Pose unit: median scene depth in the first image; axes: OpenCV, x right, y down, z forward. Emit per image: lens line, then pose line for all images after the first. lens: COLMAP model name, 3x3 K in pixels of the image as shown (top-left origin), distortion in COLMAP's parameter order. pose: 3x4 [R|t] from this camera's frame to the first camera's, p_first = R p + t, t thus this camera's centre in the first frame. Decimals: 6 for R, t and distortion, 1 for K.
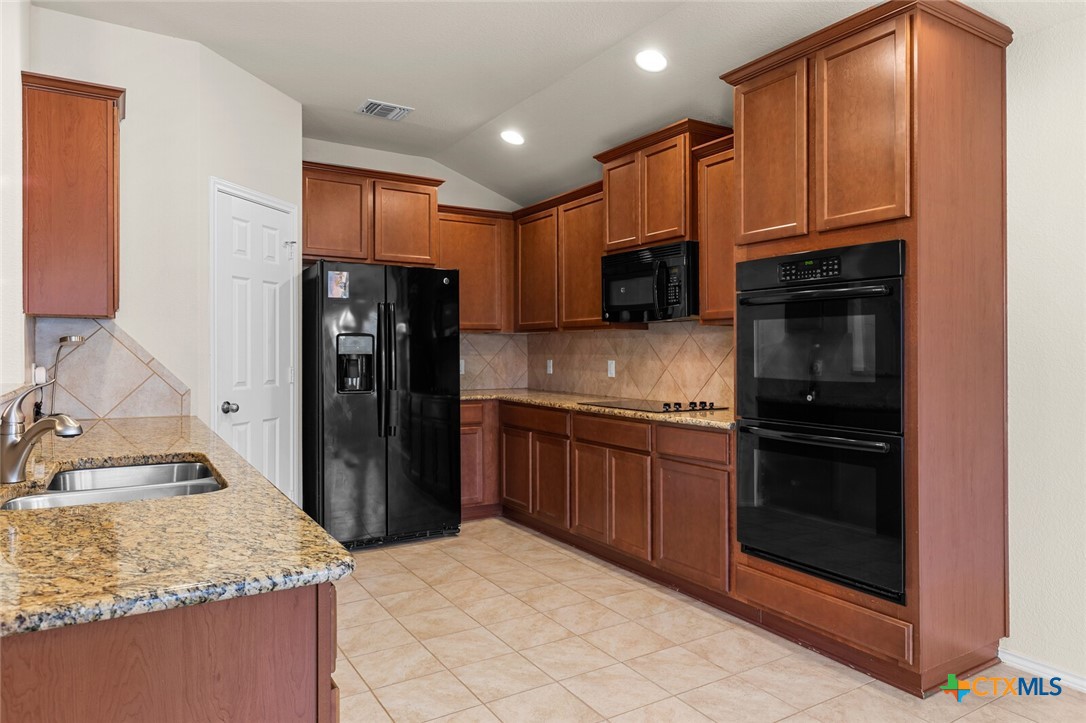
lens RADIAL K [[686.0, 0, 545.9], [0, 686.0, 350.9], [0, 0, 1]] dist [0.007642, 0.002174]
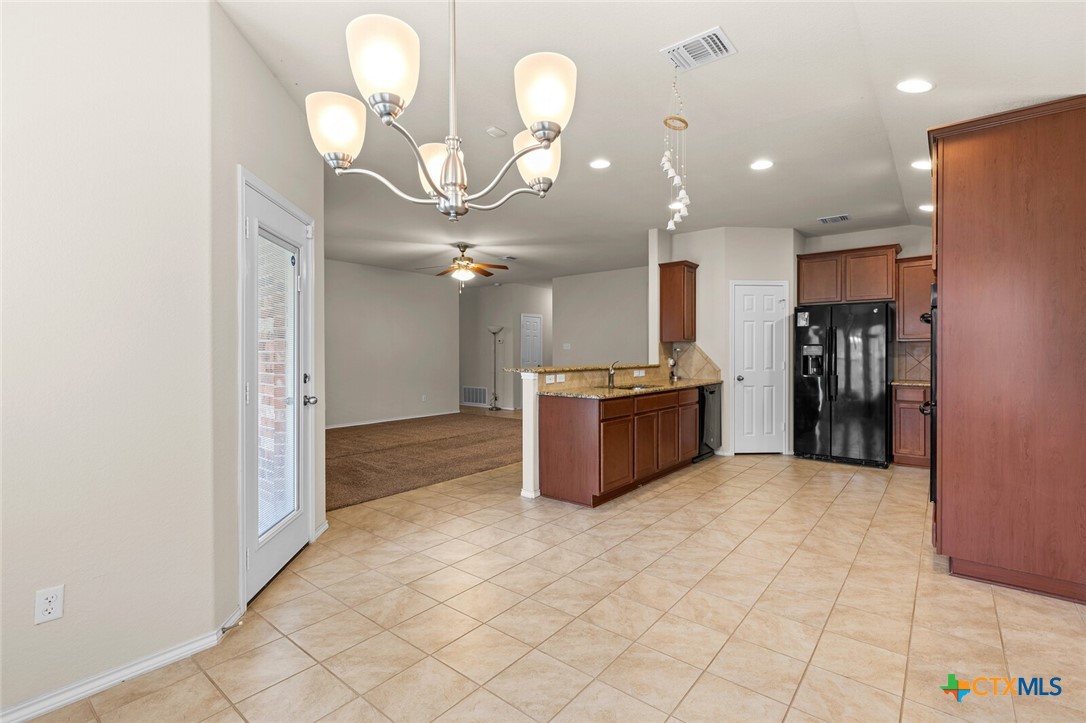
lens RADIAL K [[493.8, 0, 546.4], [0, 493.8, 353.1], [0, 0, 1]] dist [0.009869, -0.002946]
pose [[0.329313, -0.002229, -0.944218, 0.856194], [0.001423, 0.999997, -0.001865, 0.000141], [0.944220, -0.000729, 0.329315, -0.156080]]
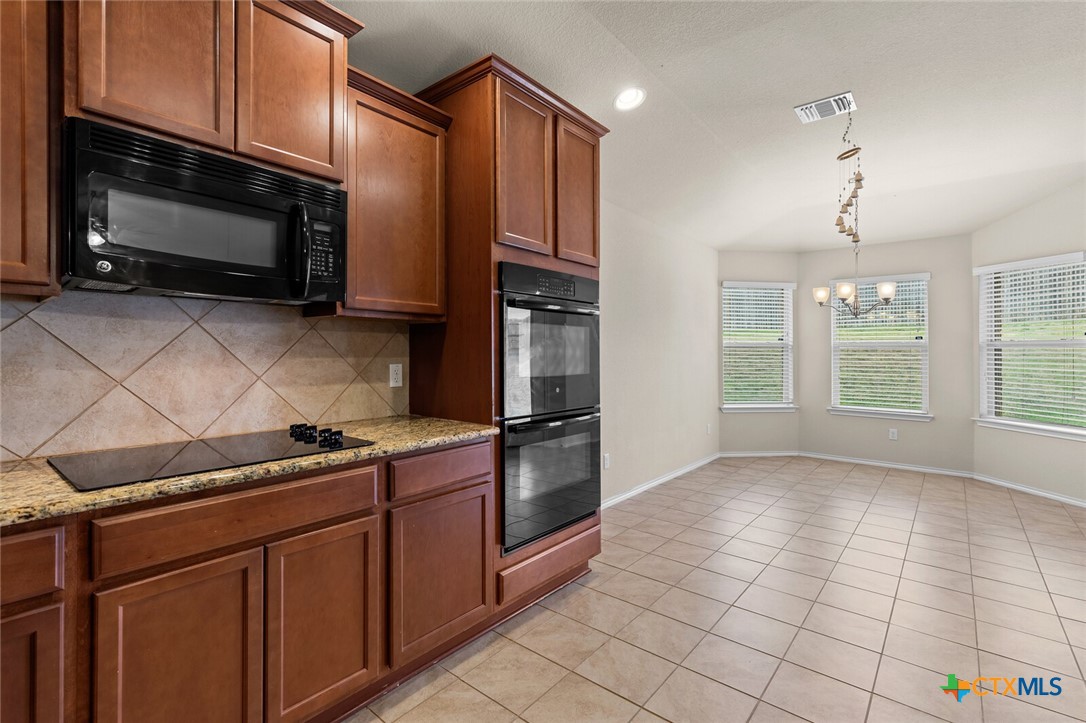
lens RADIAL K [[493.8, 0, 545.6], [0, 493.8, 351.1], [0, 0, 1]] dist [0.009869, -0.002946]
pose [[-0.321875, -0.003354, 0.946776, -0.326113], [-0.008422, 0.999964, 0.000679, -0.001891], [-0.946745, -0.007756, -0.321891, 0.958001]]
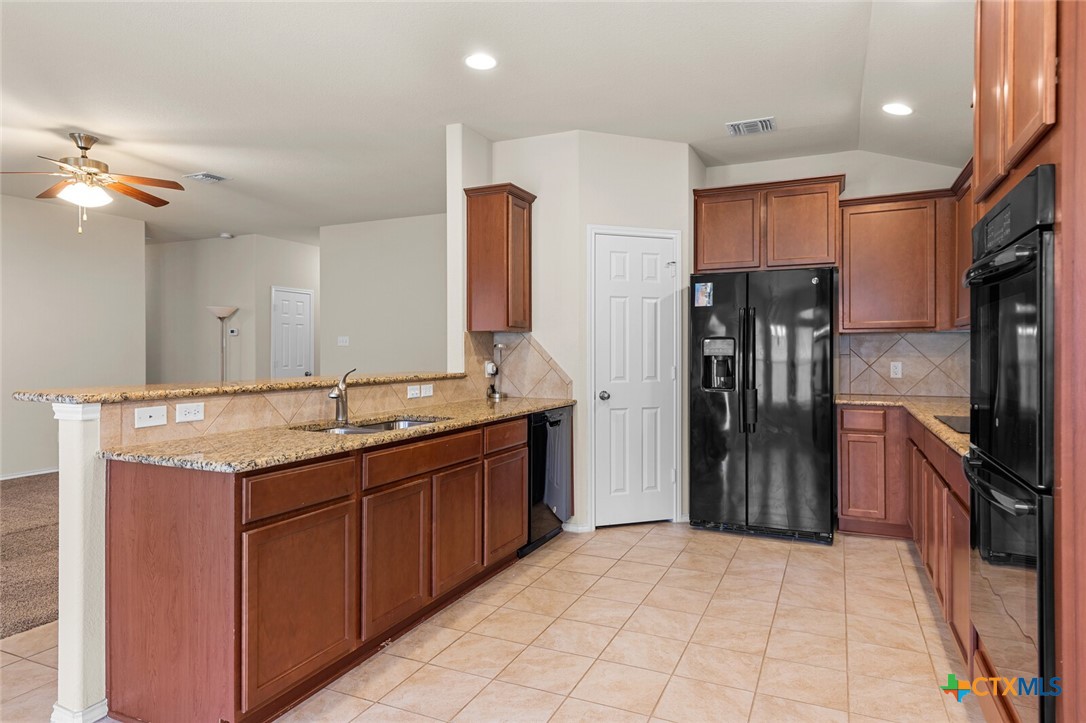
lens RADIAL K [[640.8, 0, 548.4], [0, 640.8, 350.8], [0, 0, 1]] dist [0.016546, -0.003421]
pose [[0.556204, -0.004425, -0.831034, 0.486094], [0.003279, 0.999990, -0.003130, -0.000481], [0.831039, -0.000984, 0.556213, 0.211742]]
